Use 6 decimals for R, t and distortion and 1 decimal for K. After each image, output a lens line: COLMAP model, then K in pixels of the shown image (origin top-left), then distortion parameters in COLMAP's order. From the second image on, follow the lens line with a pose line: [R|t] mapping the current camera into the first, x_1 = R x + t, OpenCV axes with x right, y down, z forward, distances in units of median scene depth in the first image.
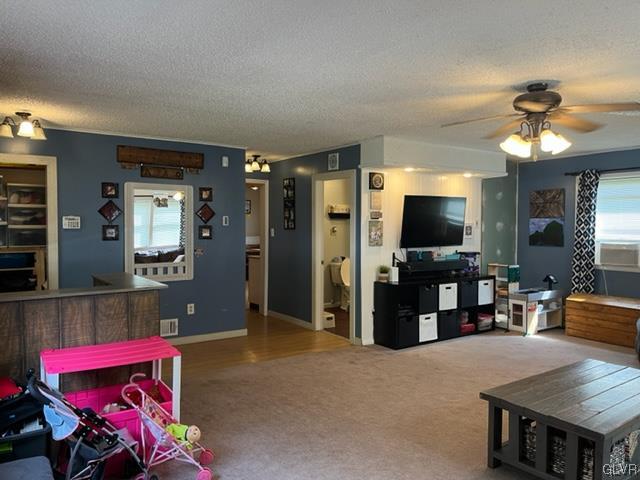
lens RADIAL K [[435.3, 0, 320.0], [0, 435.3, 240.0], [0, 0, 1]] dist [0.037733, 0.001531]
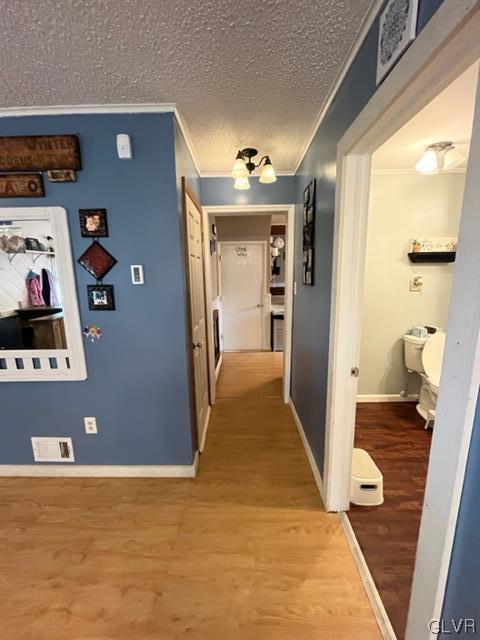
lens RADIAL K [[256.1, 0, 240.2], [0, 256.1, 319.1], [0, 0, 1]] dist [-0.002328, -0.000366]
pose [[0.814139, 0.089818, -0.573681, 0.058021], [0.000449, 0.987867, 0.155301, -0.039508], [0.580670, -0.126694, 0.804221, 0.829733]]
